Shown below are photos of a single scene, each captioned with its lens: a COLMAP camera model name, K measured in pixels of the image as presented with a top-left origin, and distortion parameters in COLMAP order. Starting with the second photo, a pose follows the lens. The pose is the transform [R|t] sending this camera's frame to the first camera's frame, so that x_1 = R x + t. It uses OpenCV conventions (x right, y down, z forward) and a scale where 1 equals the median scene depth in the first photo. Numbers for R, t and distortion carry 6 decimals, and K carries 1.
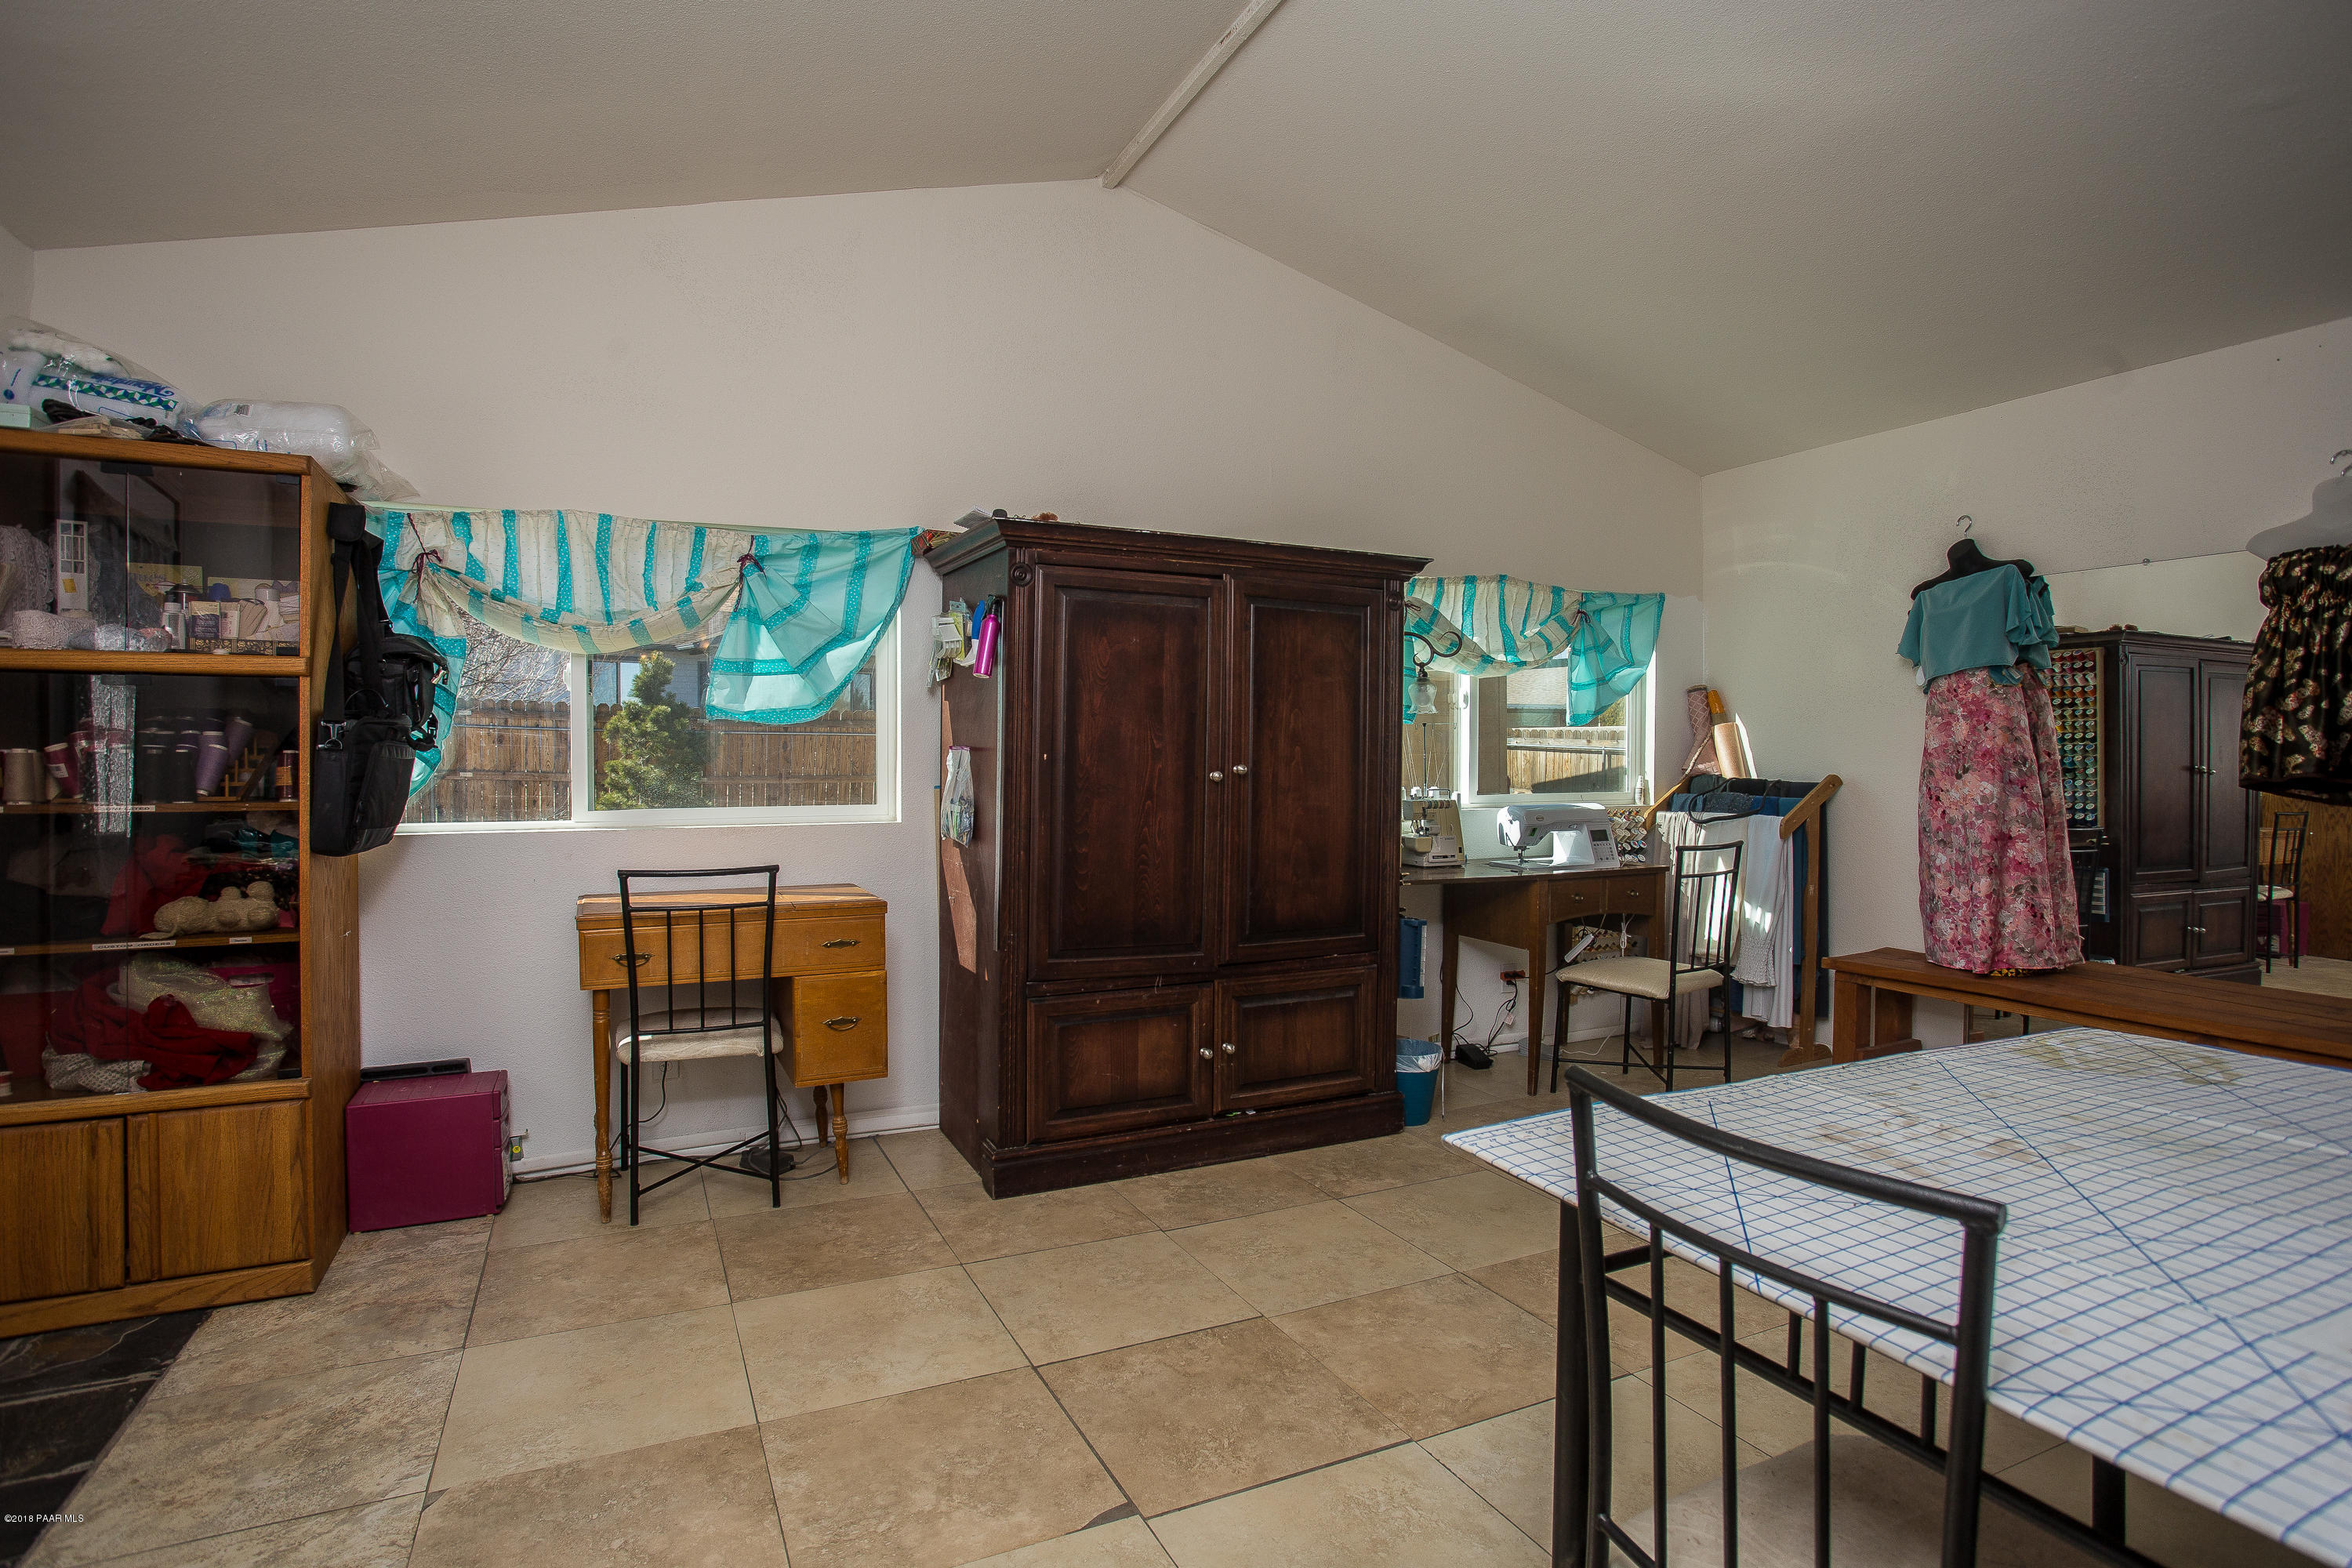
lens RADIAL K [[1168.9, 0, 1143.5], [0, 1168.9, 777.3], [0, 0, 1]] dist [-0.018739, -0.000002]
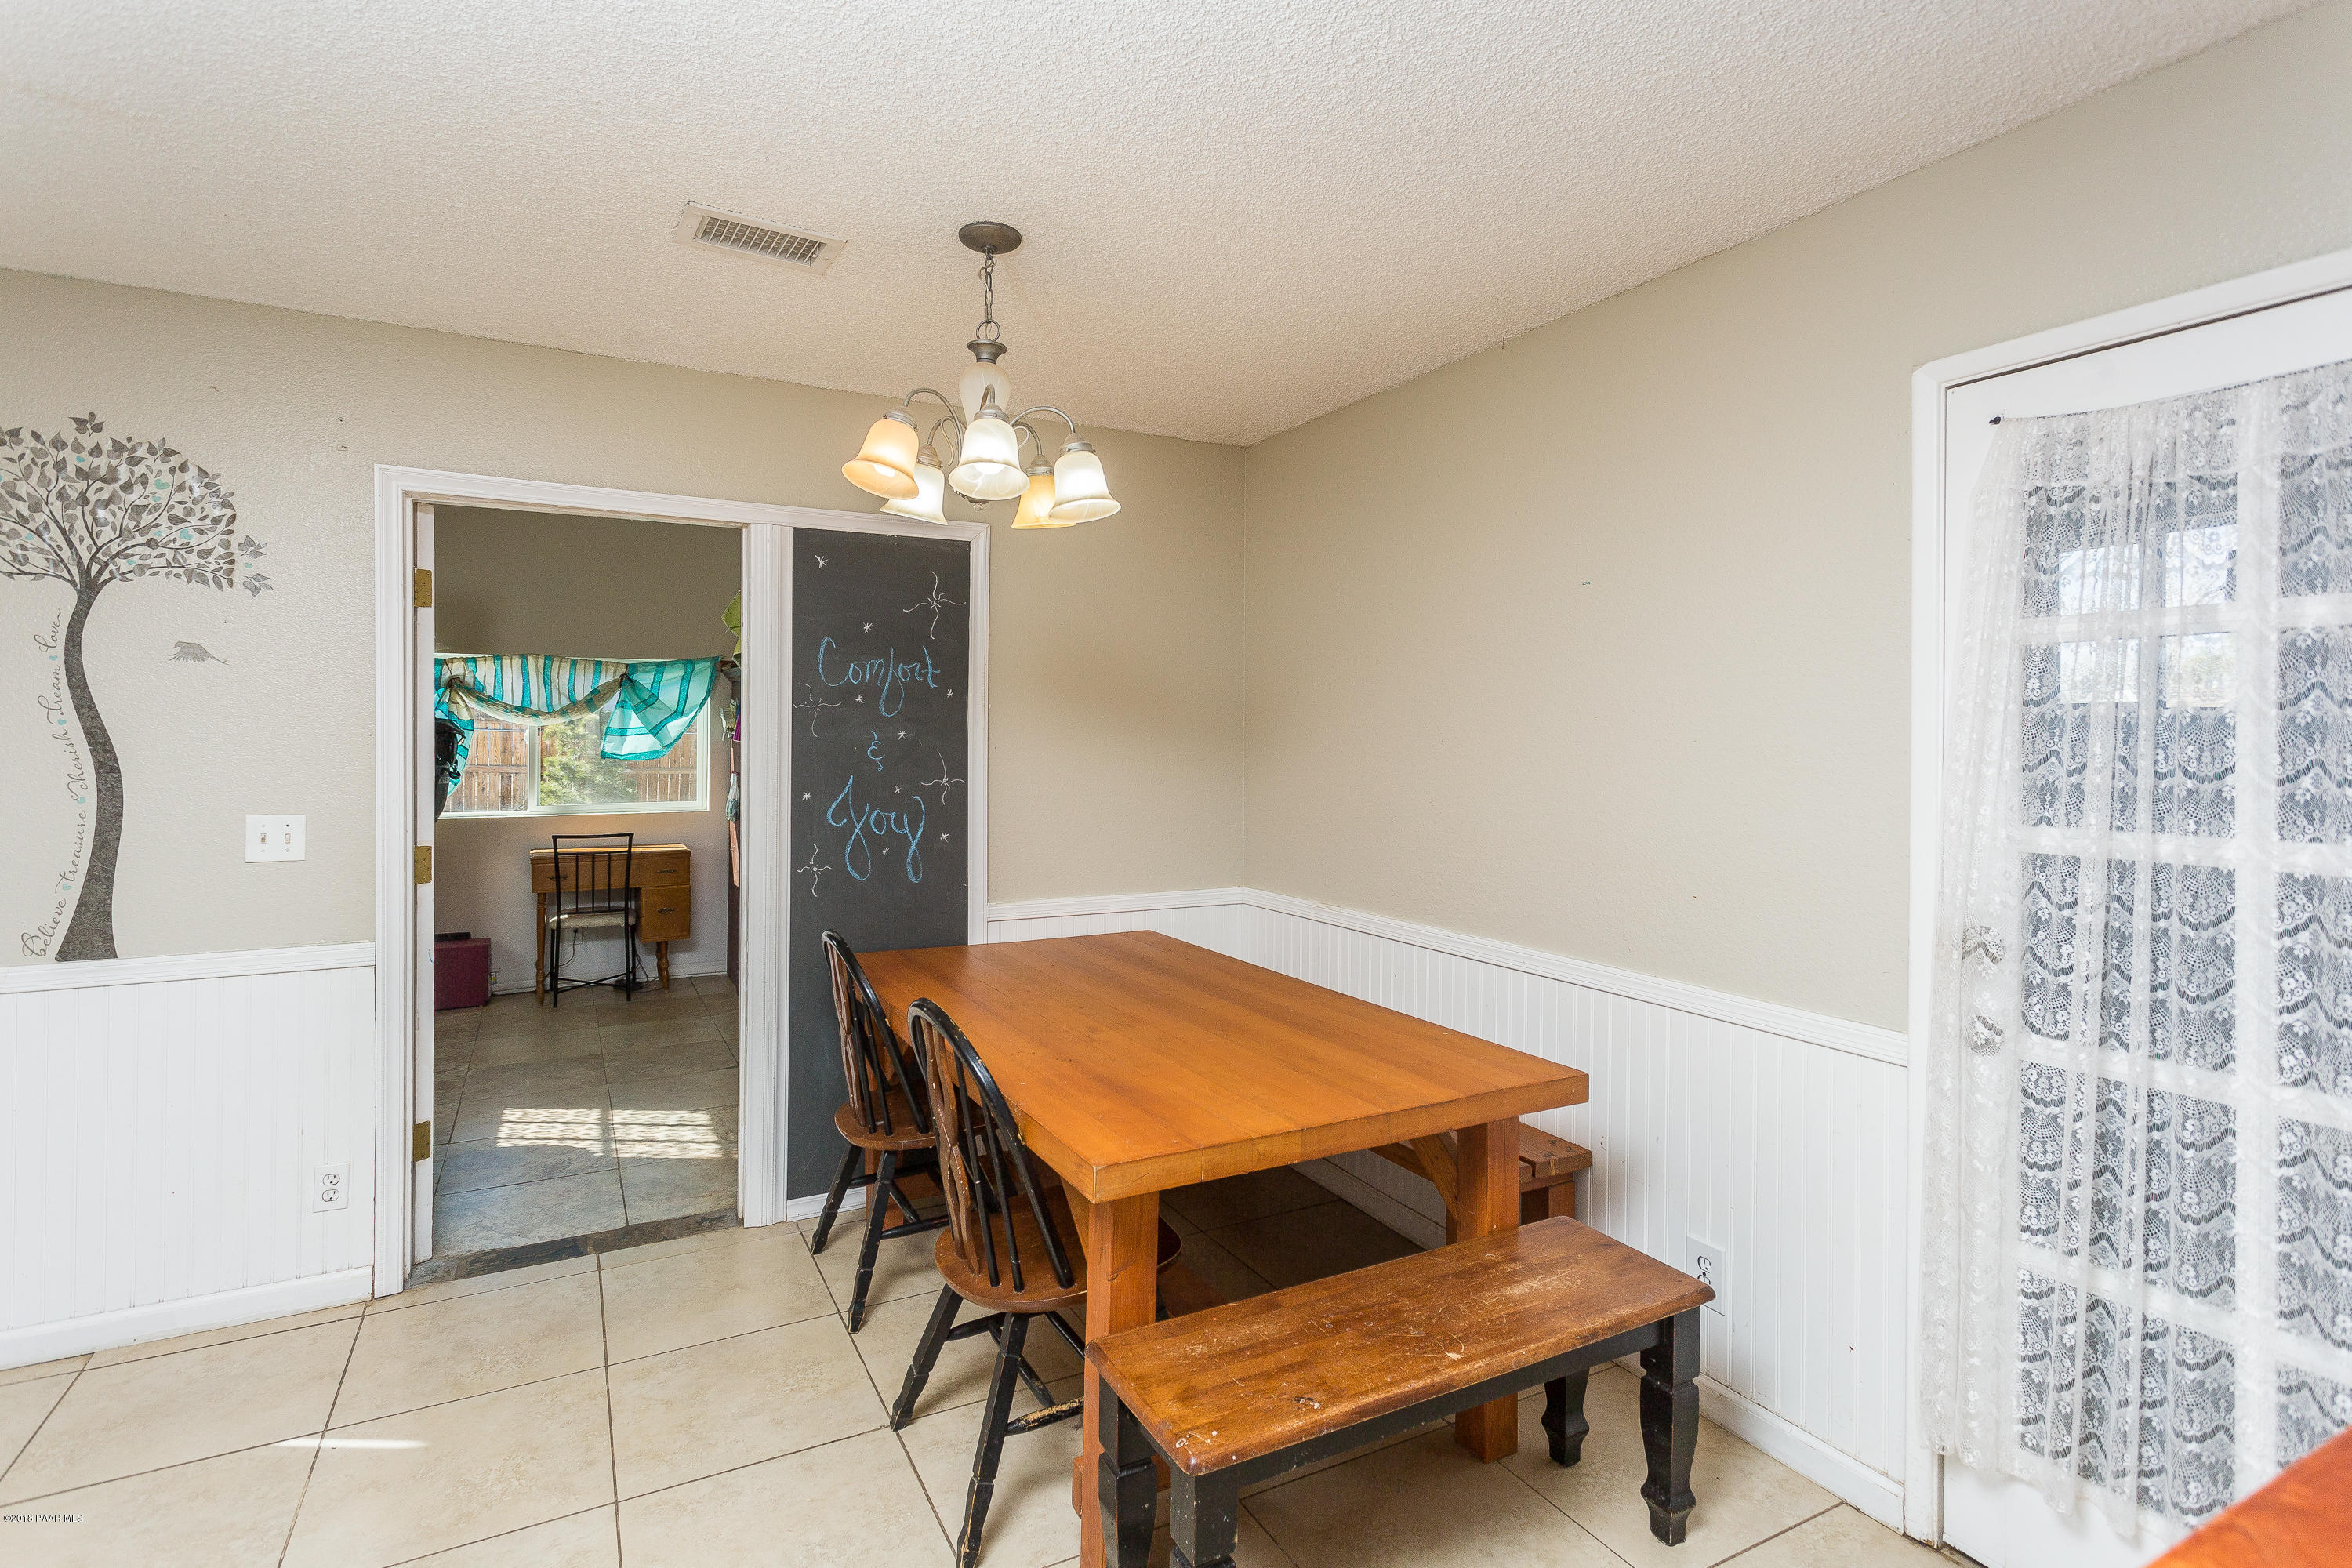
lens RADIAL K [[1122.3, 0, 1168.0], [0, 1122.3, 723.2], [0, 0, 1]] dist [0.003389, 0.000701]
pose [[0.997176, 0.002014, 0.075068, 0.472376], [0.000440, 0.999466, -0.032666, -0.052032], [-0.075094, 0.032606, 0.996643, -1.039430]]
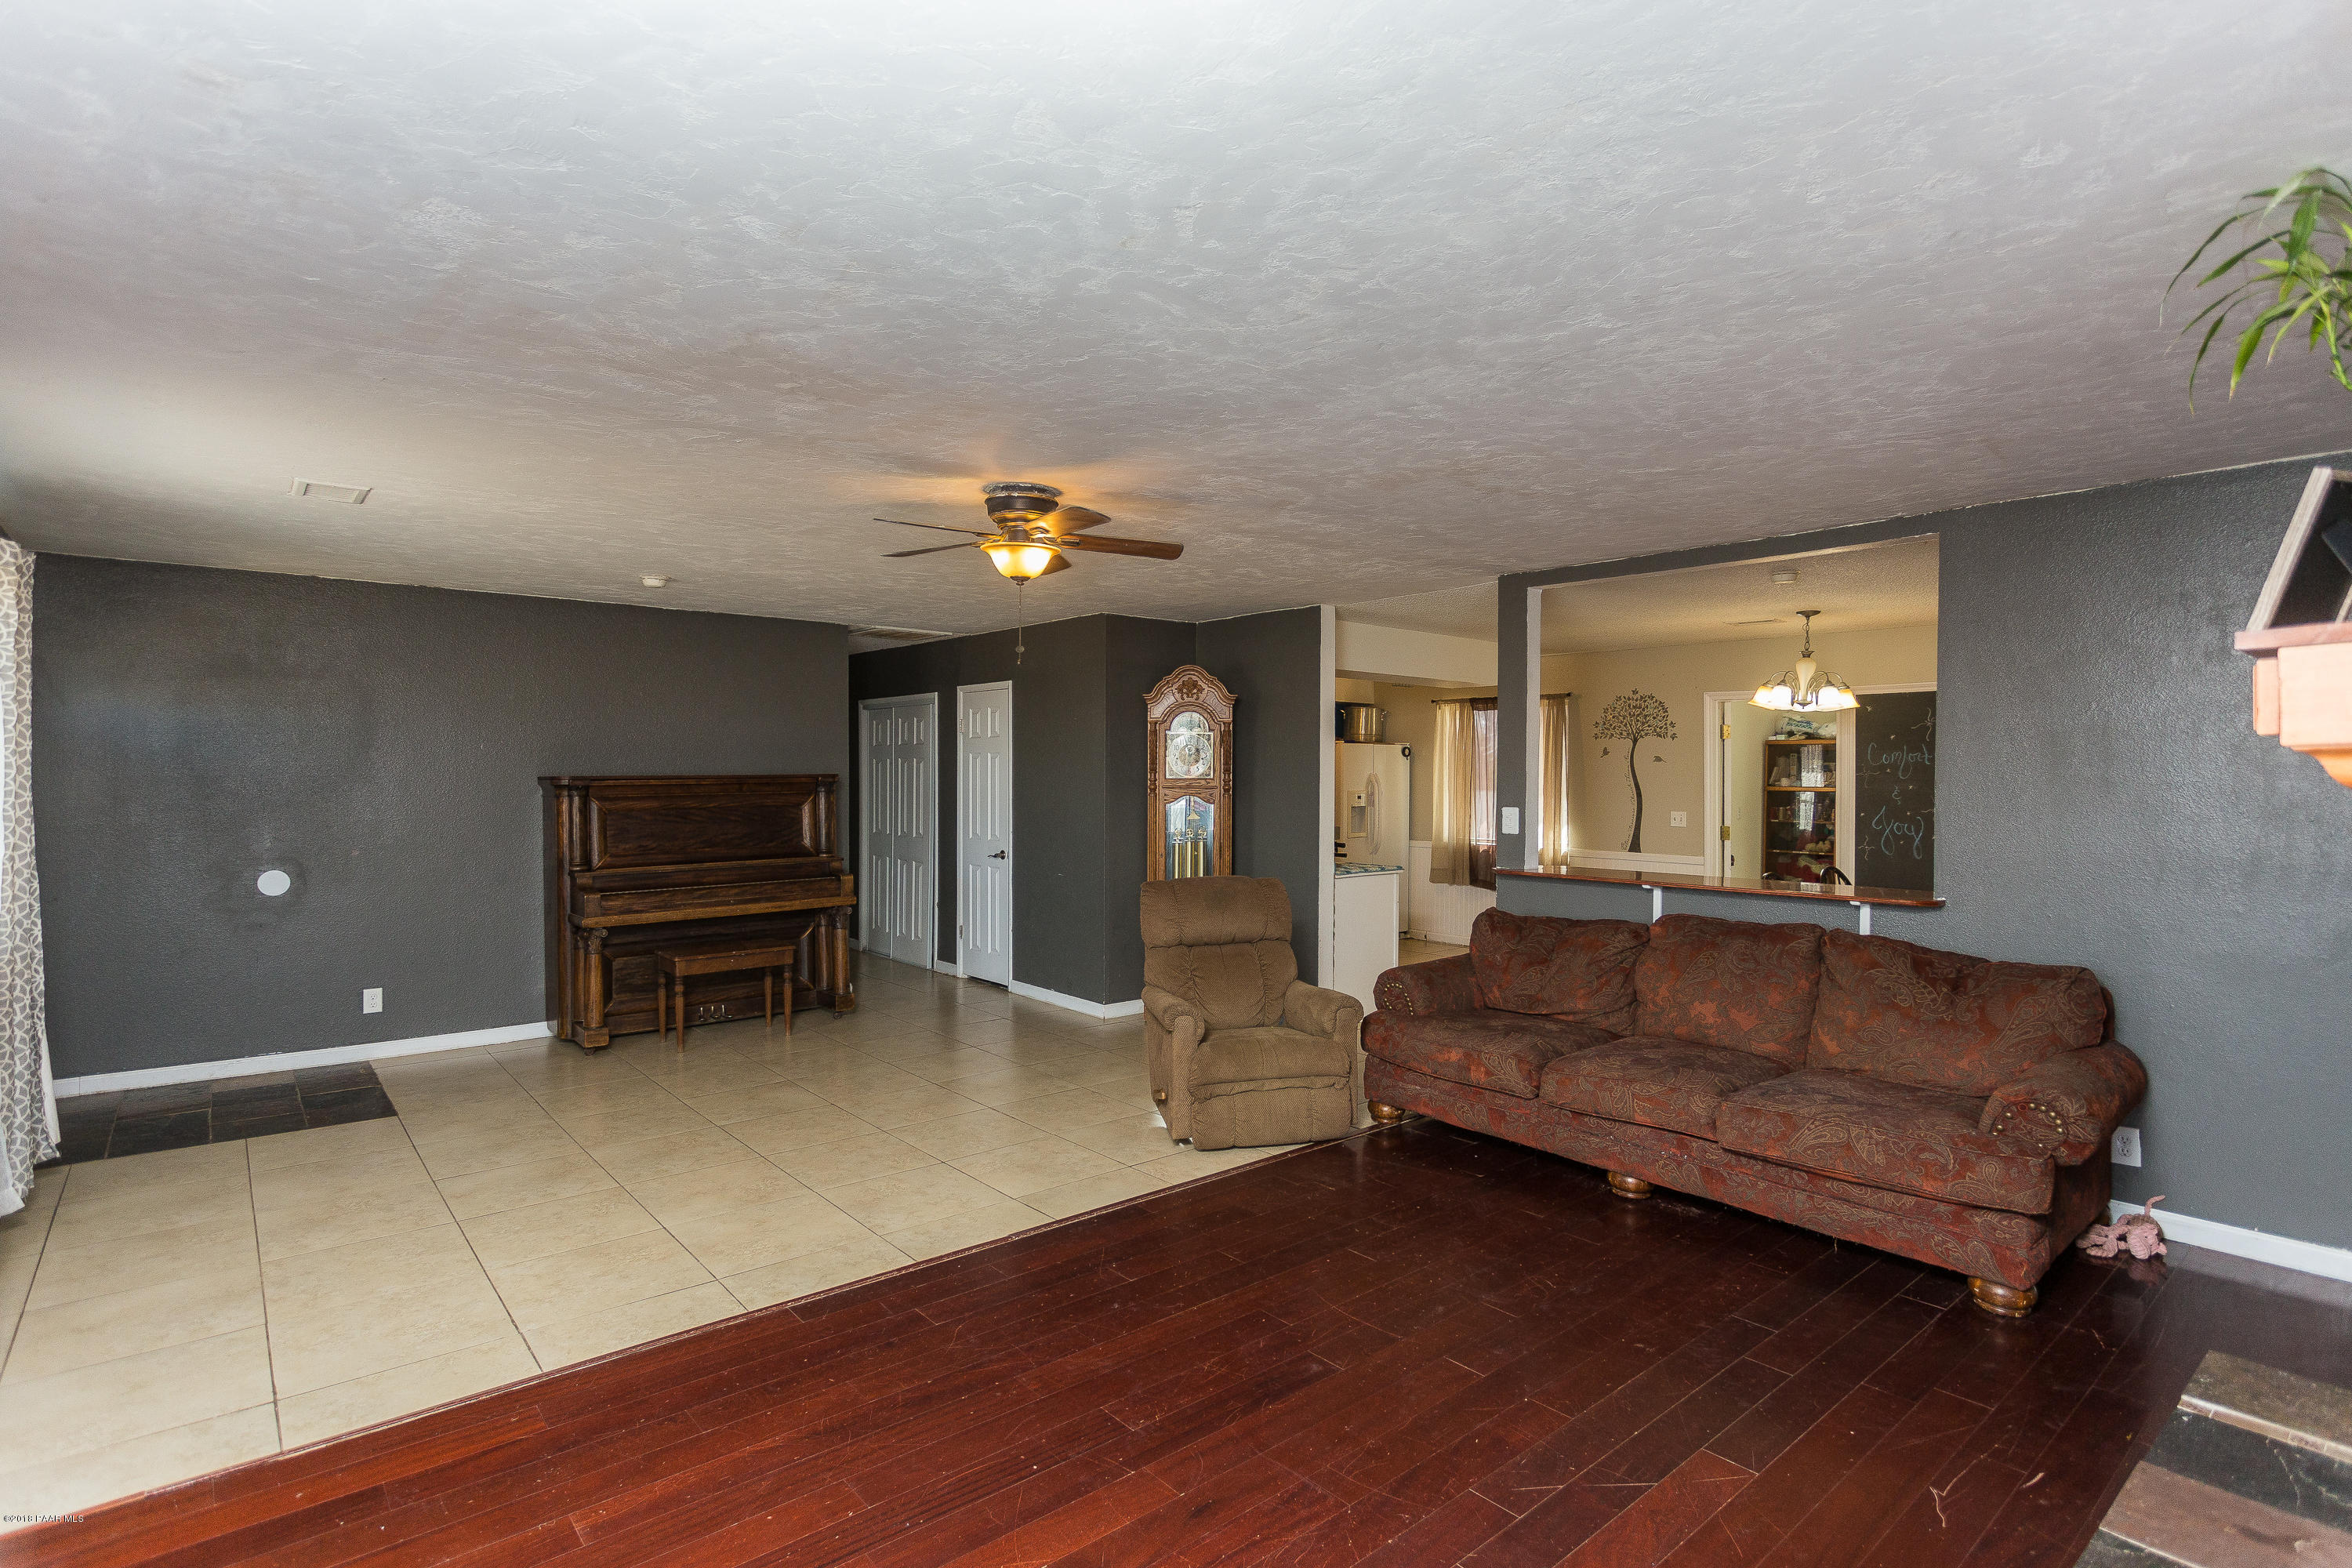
lens RADIAL K [[1168.9, 0, 1143.5], [0, 1168.9, 777.3], [0, 0, 1]] dist [-0.018739, -0.000002]
pose [[0.260765, 0.001534, -0.965401, 2.197847], [-0.026753, 0.999626, -0.005638, -0.041671], [0.965031, 0.027297, 0.260709, -2.068343]]
